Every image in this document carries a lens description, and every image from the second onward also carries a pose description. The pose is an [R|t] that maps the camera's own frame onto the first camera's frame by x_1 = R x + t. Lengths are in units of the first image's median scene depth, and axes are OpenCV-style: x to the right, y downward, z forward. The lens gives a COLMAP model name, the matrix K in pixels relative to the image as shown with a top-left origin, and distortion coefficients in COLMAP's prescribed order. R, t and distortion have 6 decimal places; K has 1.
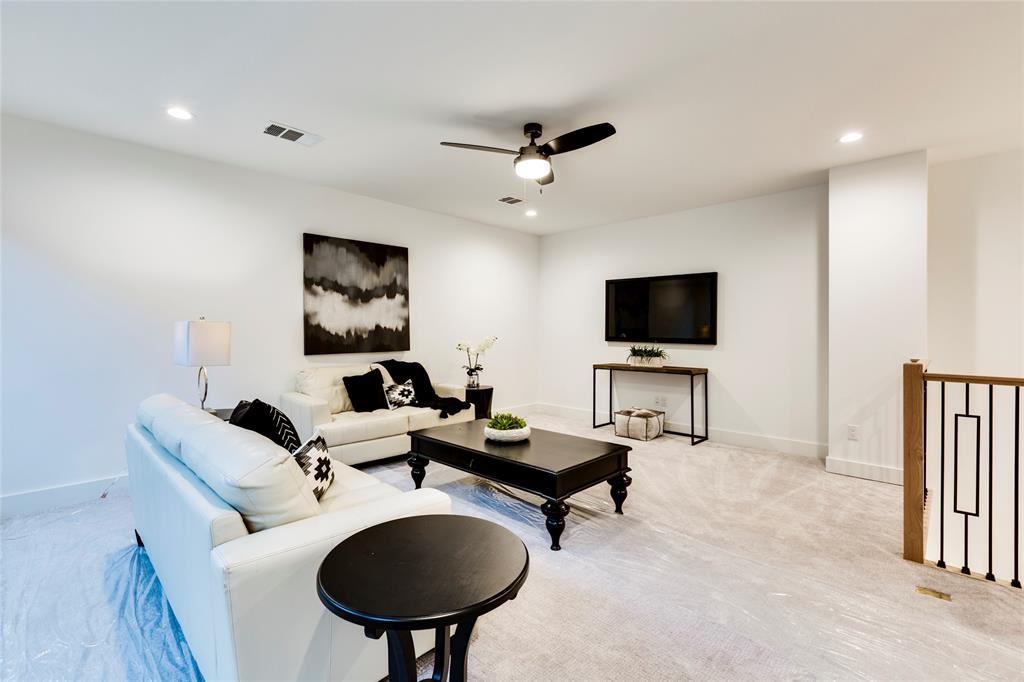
lens RADIAL K [[463.5, 0, 513.5], [0, 463.5, 335.3], [0, 0, 1]] dist [0.003412, 0.000989]
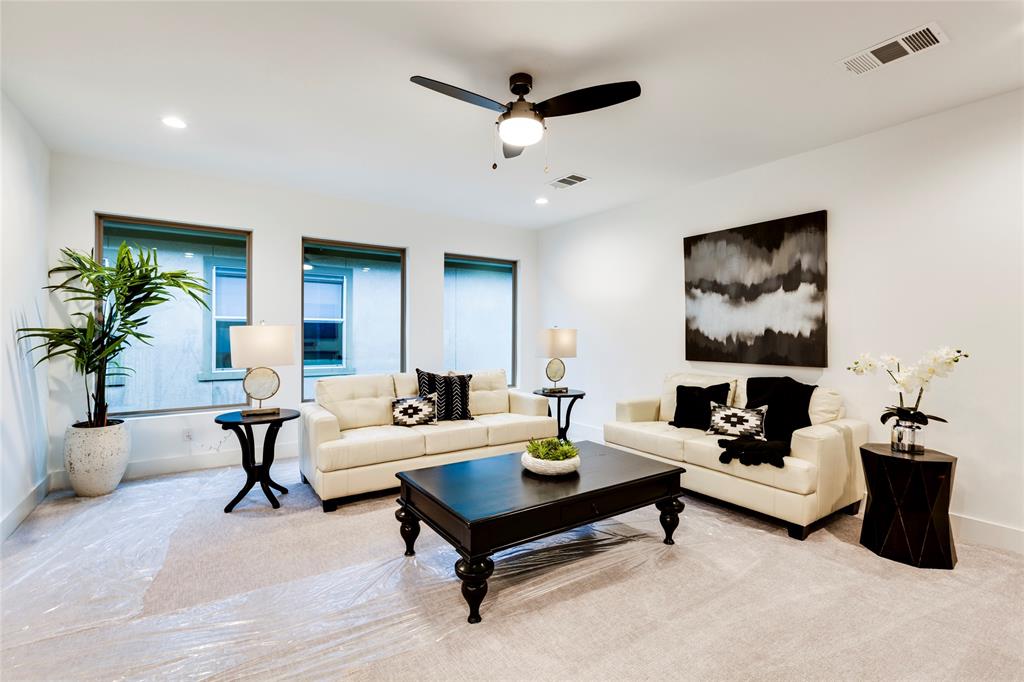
lens RADIAL K [[463.5, 0, 510.6], [0, 463.5, 339.6], [0, 0, 1]] dist [0.003412, 0.000989]
pose [[-0.207006, 0.008452, -0.978303, 0.542842], [-0.019828, 0.999721, 0.012832, -0.006405], [0.978139, 0.022055, -0.206781, 0.759190]]
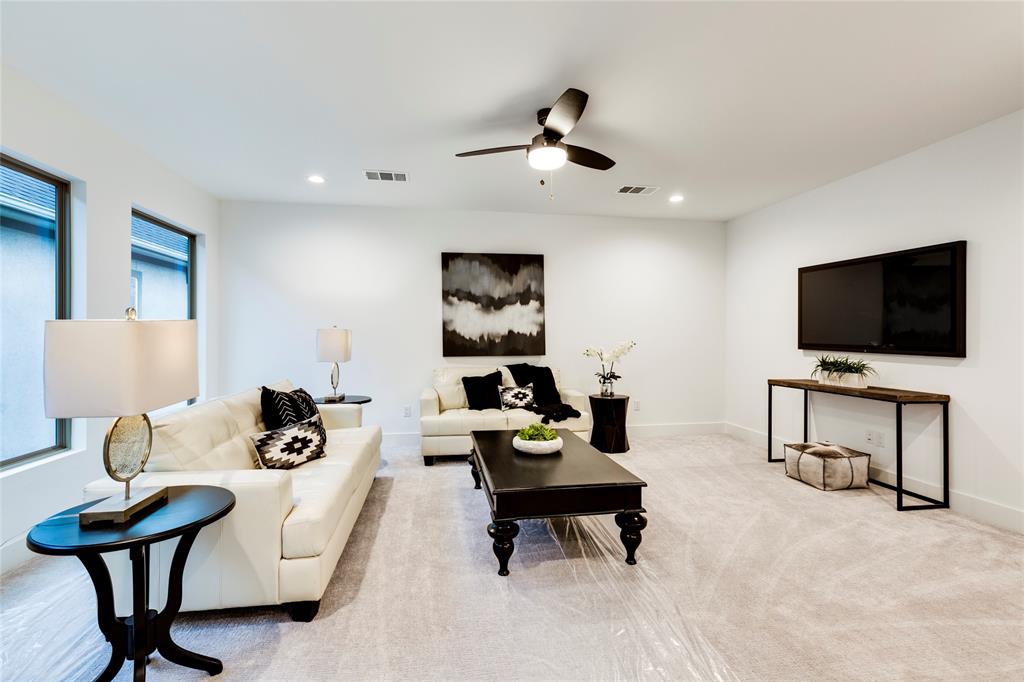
lens RADIAL K [[463.5, 0, 510.8], [0, 463.5, 337.2], [0, 0, 1]] dist [0.003412, 0.000989]
pose [[0.801783, -0.000390, -0.597615, 0.349313], [-0.005542, 0.999952, -0.008088, 0.001915], [0.597590, 0.009797, 0.801742, 0.150244]]
